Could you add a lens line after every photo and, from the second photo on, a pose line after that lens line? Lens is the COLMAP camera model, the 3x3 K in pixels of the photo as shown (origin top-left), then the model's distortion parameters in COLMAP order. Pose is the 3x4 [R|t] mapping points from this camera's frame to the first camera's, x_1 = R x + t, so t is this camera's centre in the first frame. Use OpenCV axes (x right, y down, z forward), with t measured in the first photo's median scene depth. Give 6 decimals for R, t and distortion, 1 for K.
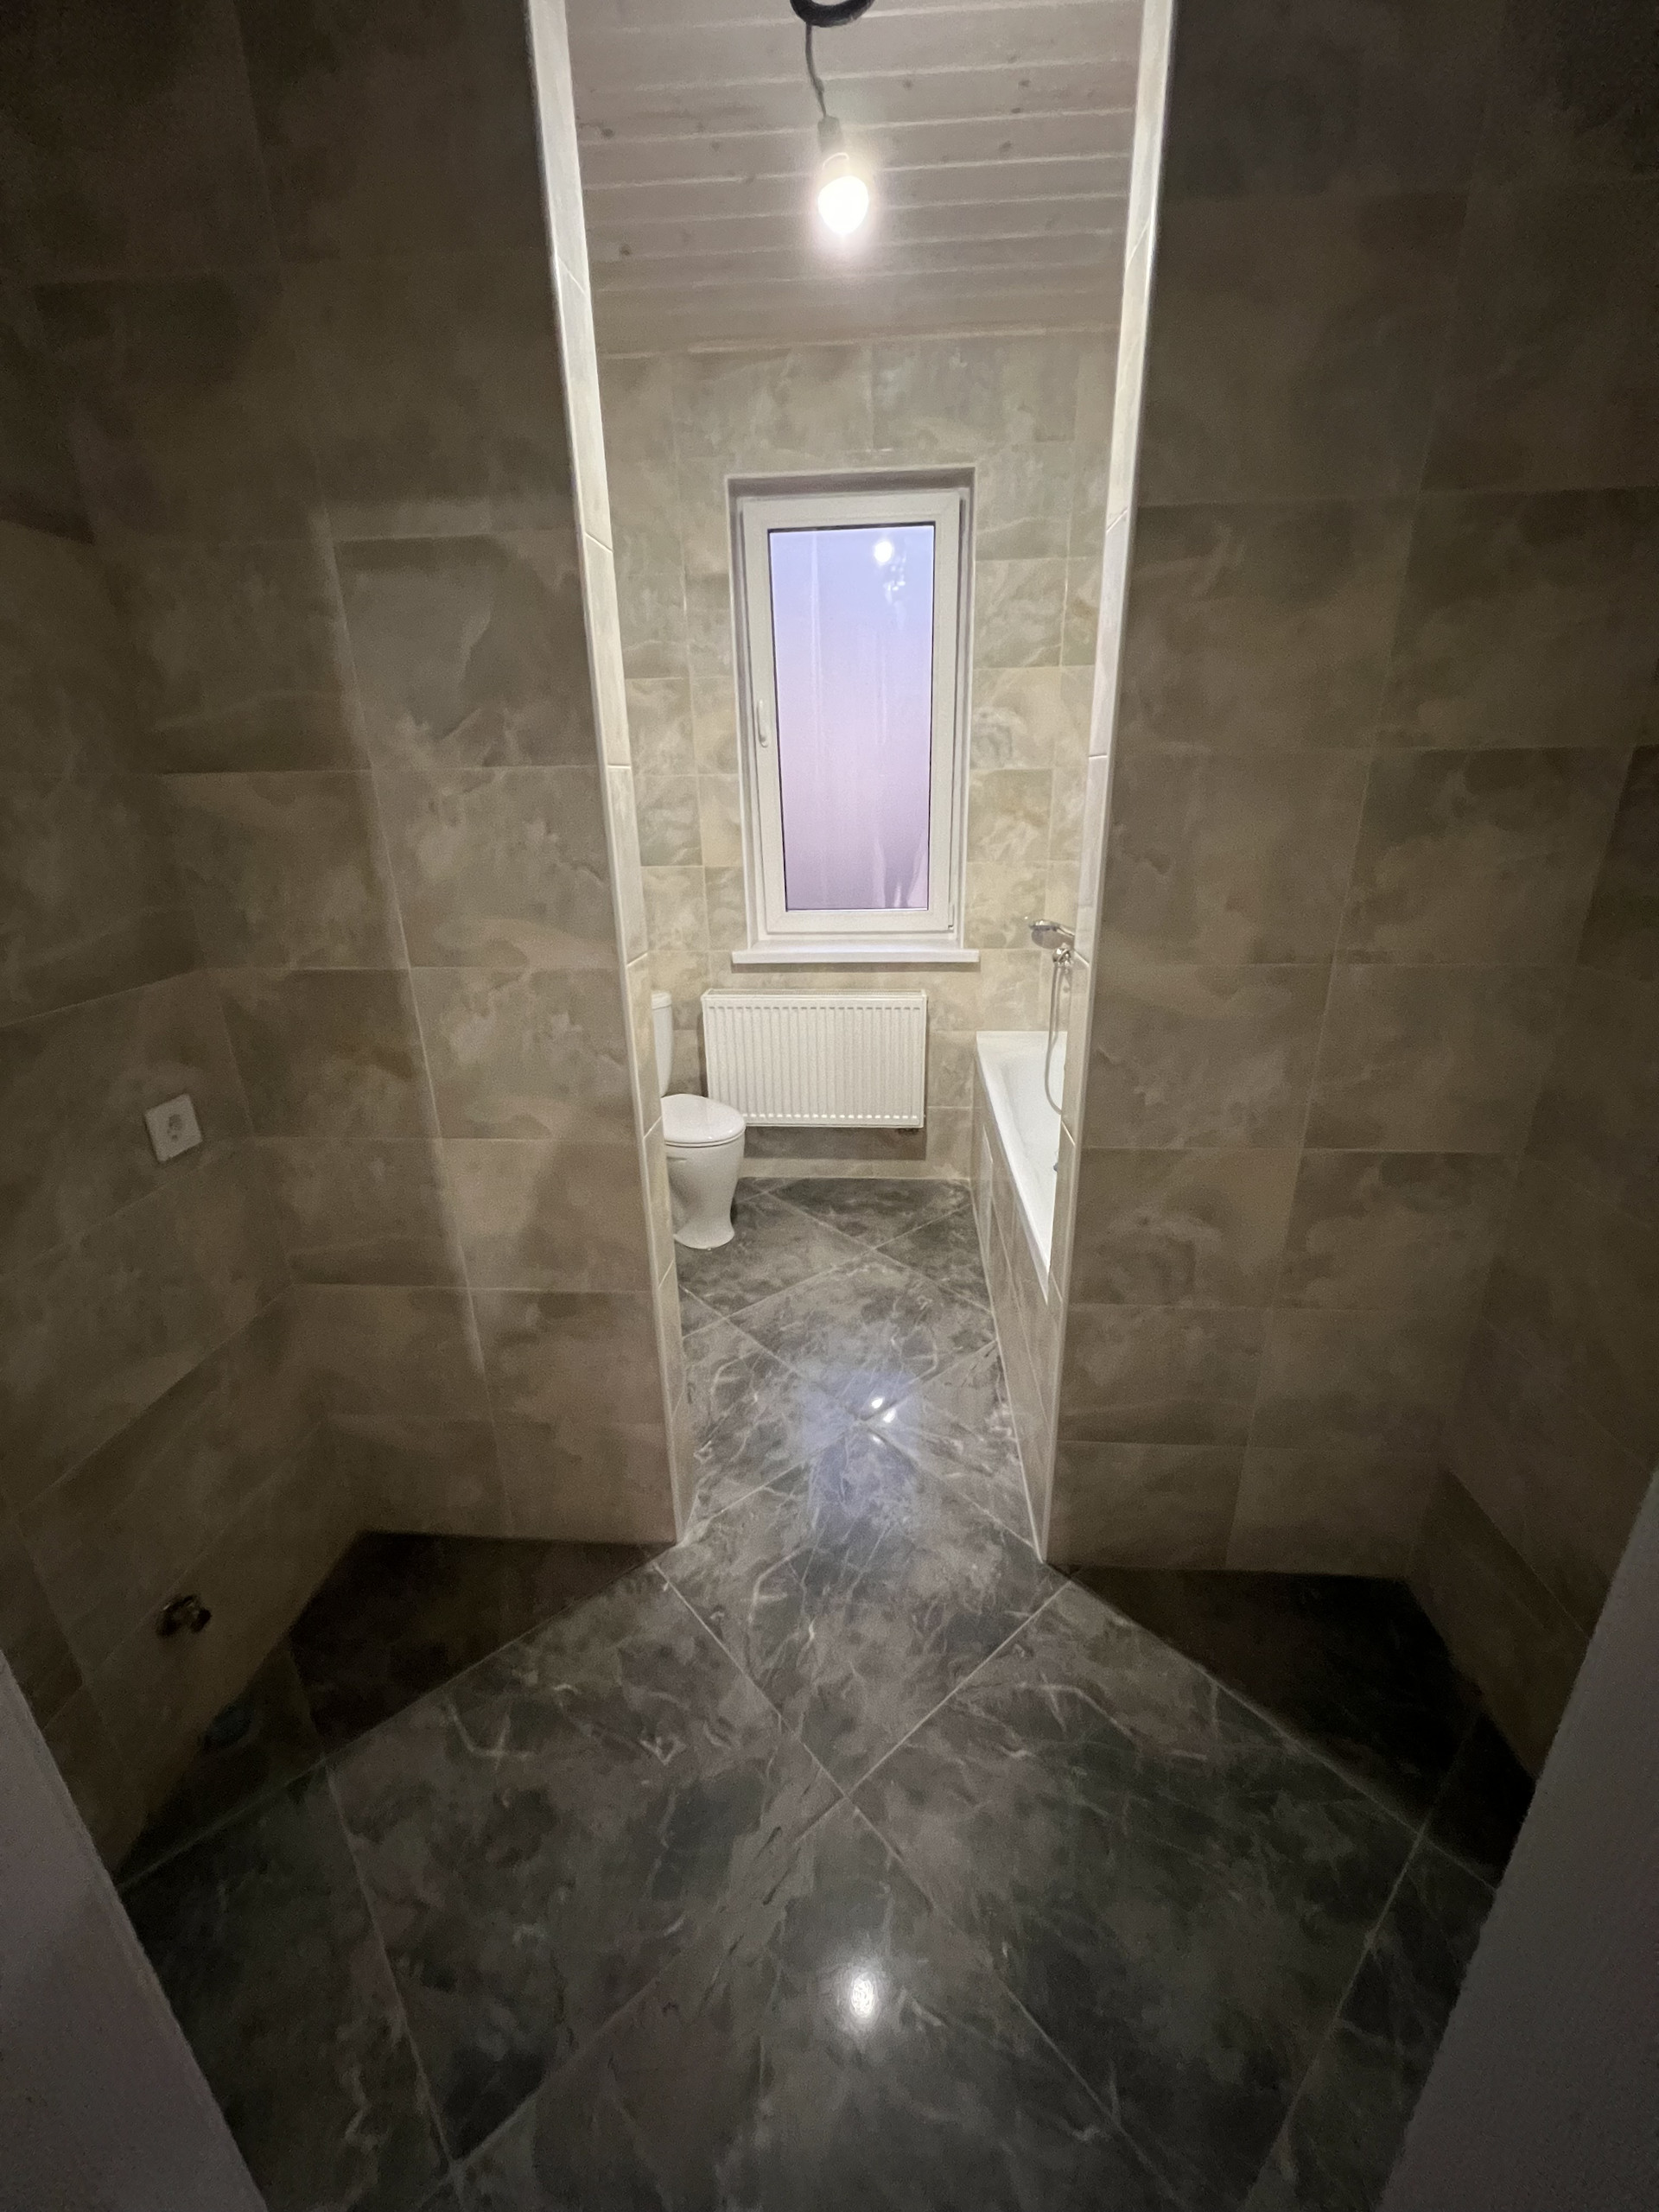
lens RADIAL K [[880.7, 0, 824.9], [0, 880.7, 1102.0], [0, 0, 1]] dist [-0.001100, 0.000595]
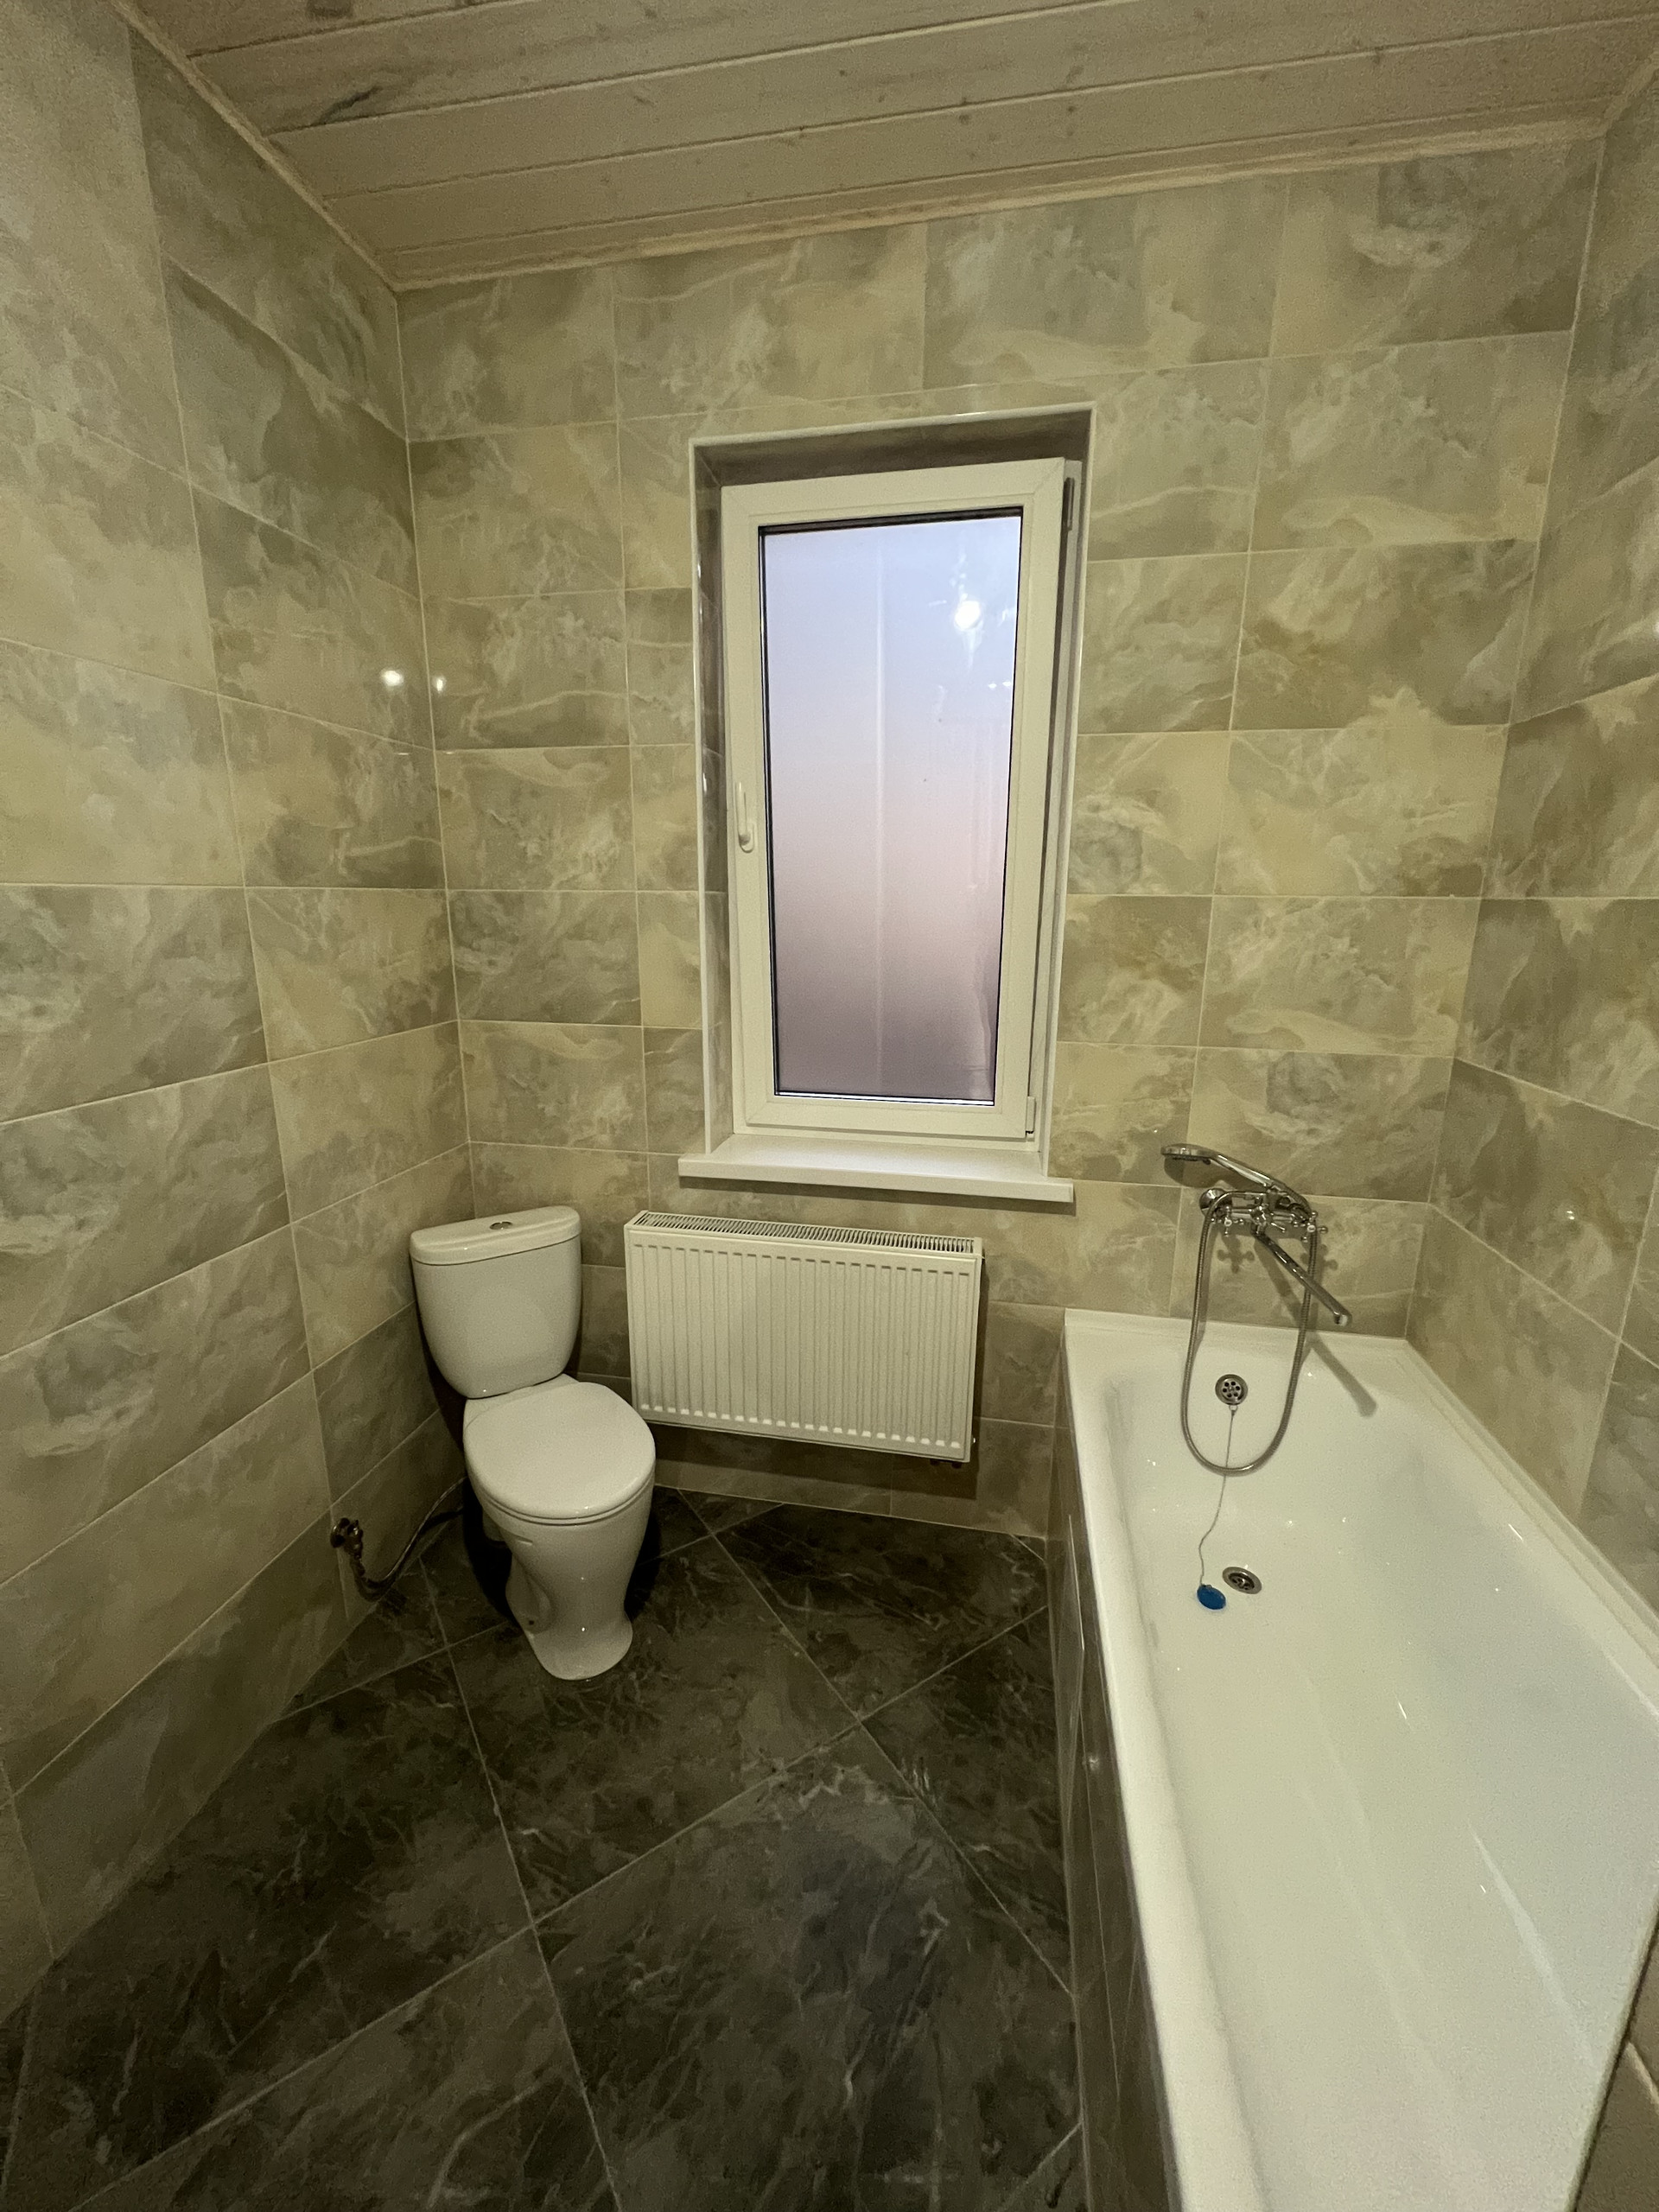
lens RADIAL K [[889.7, 0, 816.3], [0, 889.7, 1105.9], [0, 0, 1]] dist [-0.002039, -0.000014]
pose [[0.991860, 0.054040, -0.115298, 0.071355], [-0.067405, 0.991034, -0.115360, -0.150719], [0.108030, 0.122193, 0.986610, 0.395169]]
